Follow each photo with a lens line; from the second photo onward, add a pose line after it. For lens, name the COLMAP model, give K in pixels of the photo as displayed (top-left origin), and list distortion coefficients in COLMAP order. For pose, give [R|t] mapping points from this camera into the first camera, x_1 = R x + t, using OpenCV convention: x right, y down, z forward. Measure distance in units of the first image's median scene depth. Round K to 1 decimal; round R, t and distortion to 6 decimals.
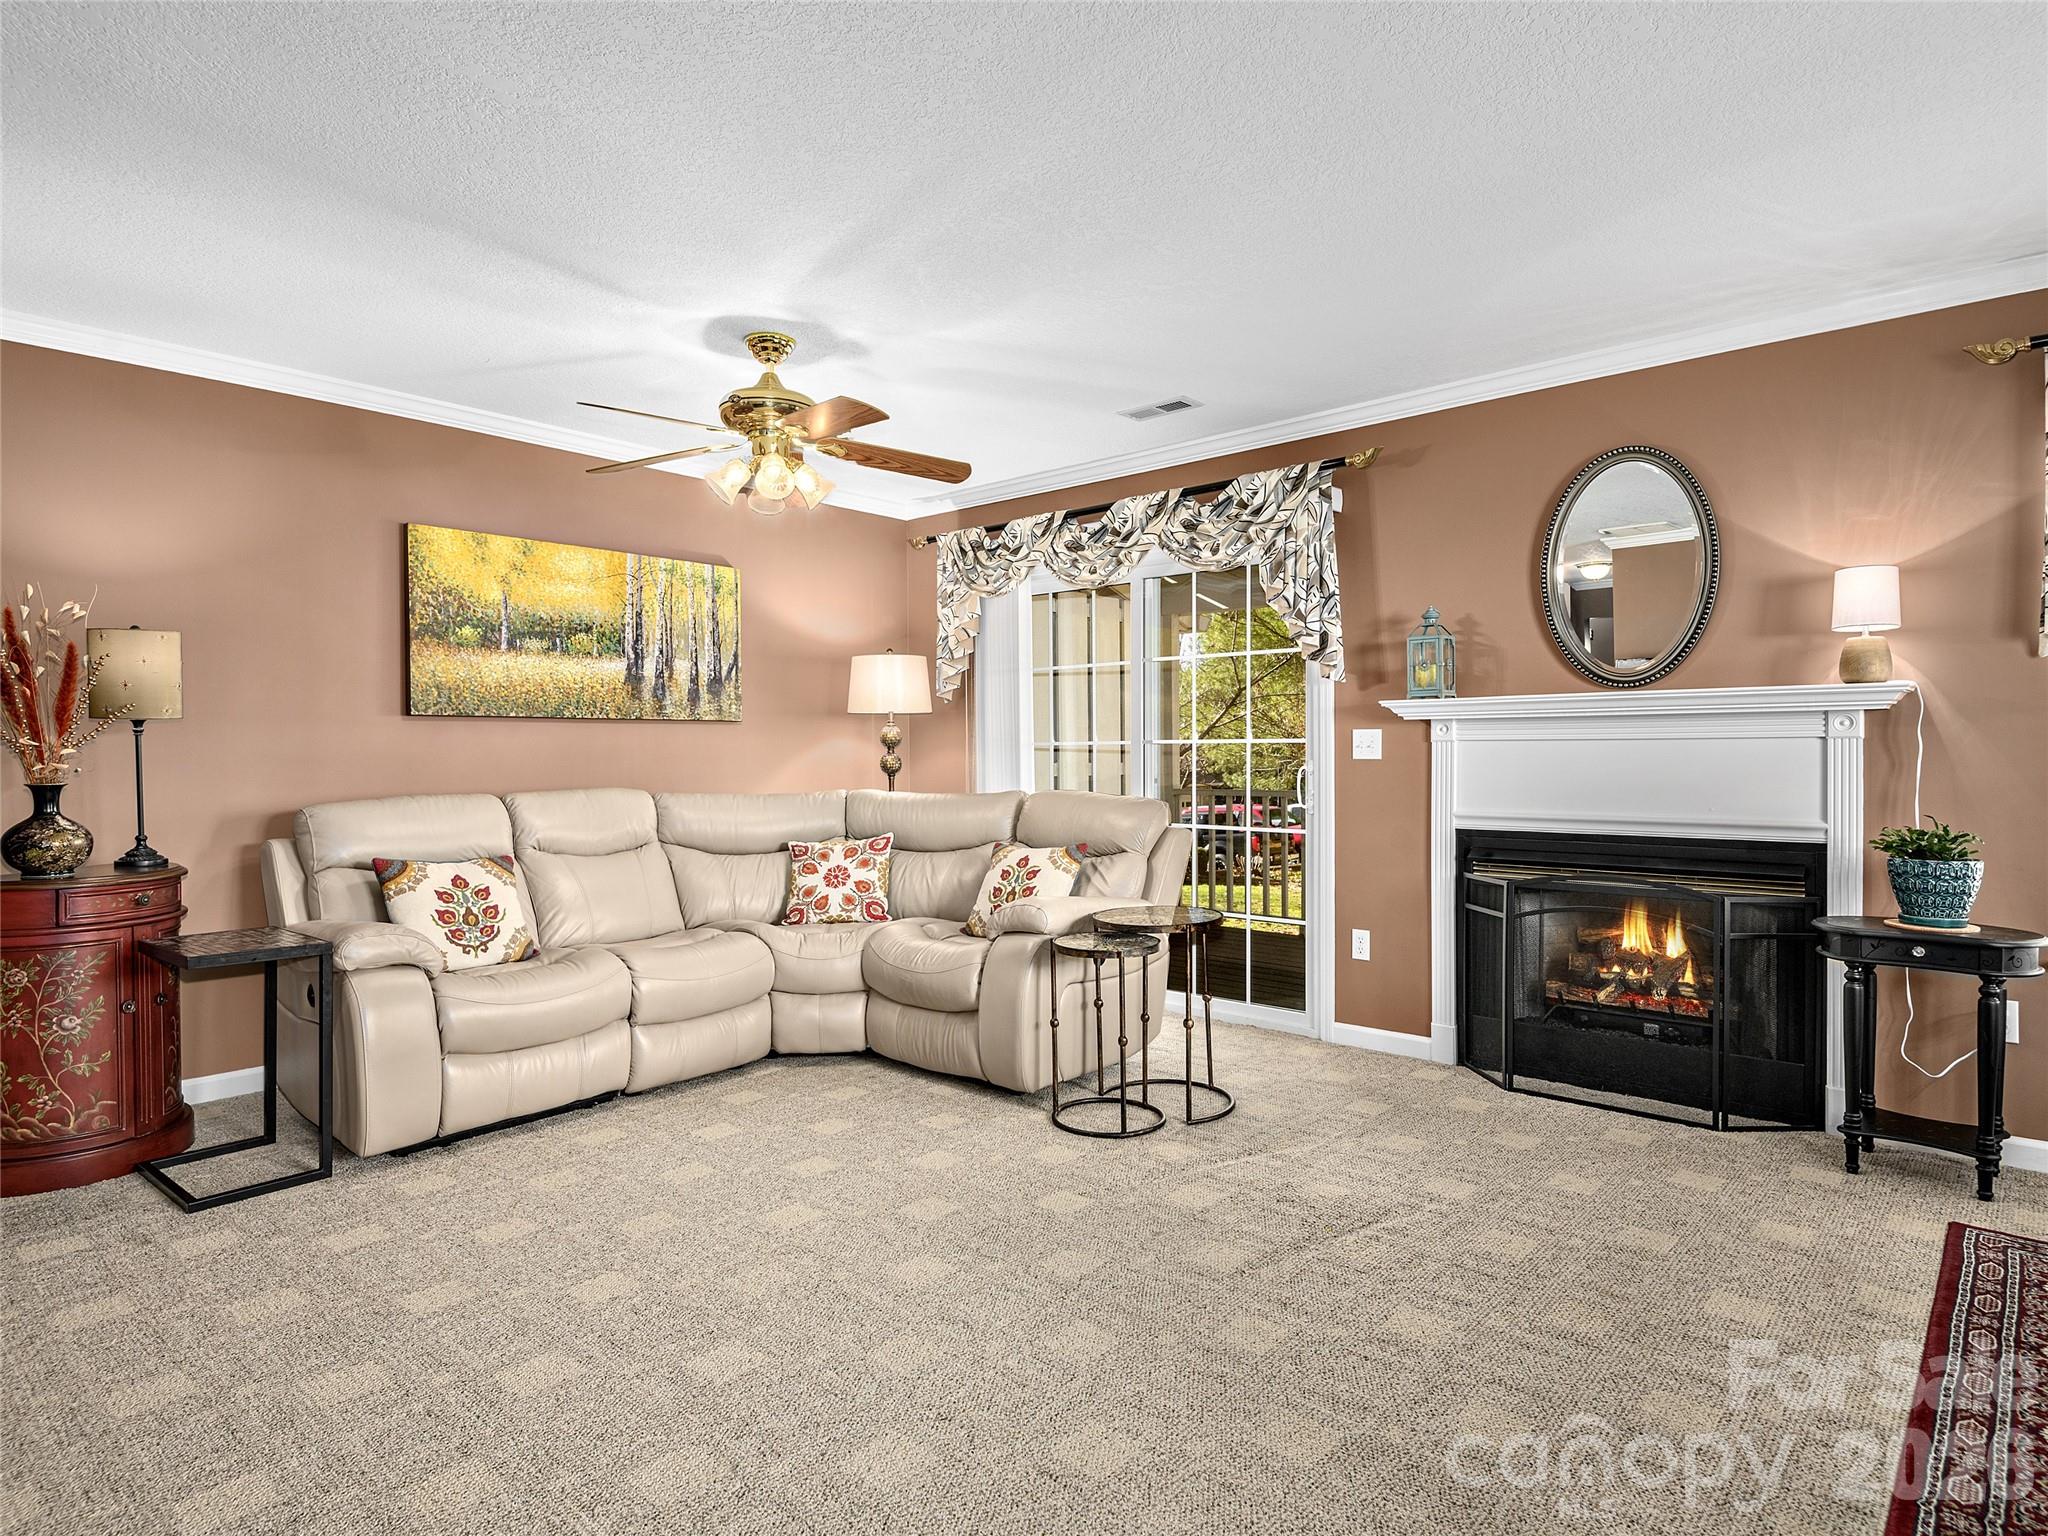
lens RADIAL K [[1125.4, 0, 1036.5], [0, 1125.4, 762.5], [0, 0, 1]] dist [-0.000420, -0.012229]
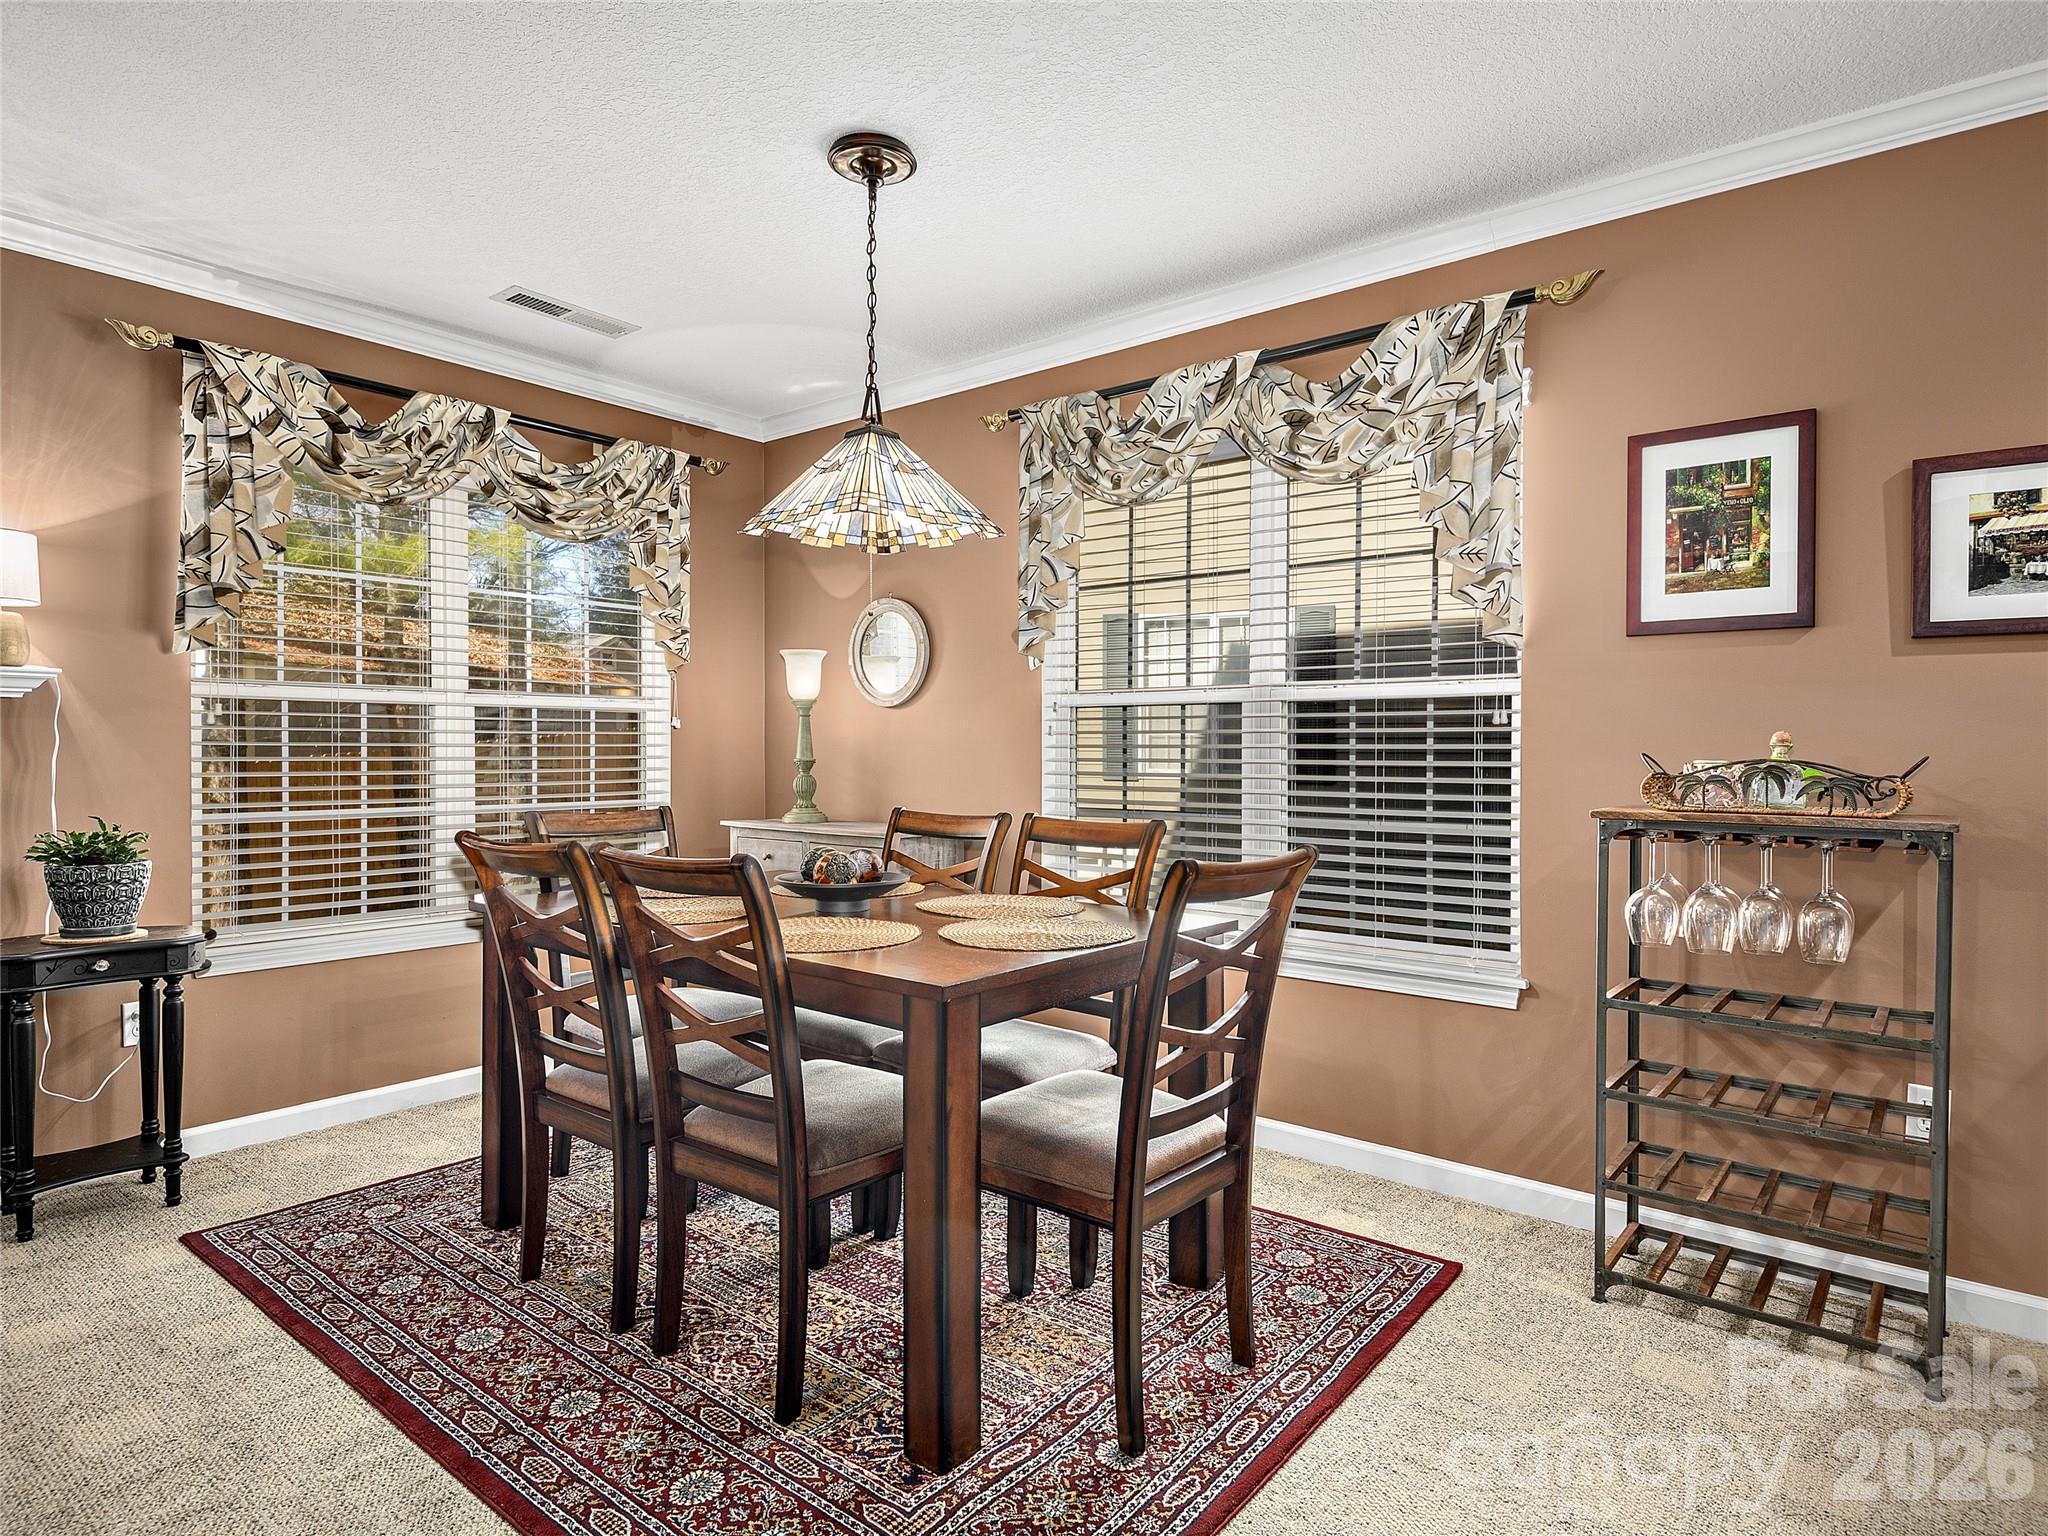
lens RADIAL K [[1125.4, 0, 1036.5], [0, 1125.4, 762.5], [0, 0, 1]] dist [-0.000420, -0.012229]
pose [[-0.055496, -0.007618, 0.998430, -0.161918], [0.007691, 0.999938, 0.008057, 0.001642], [-0.998429, 0.008126, -0.055434, 0.285690]]
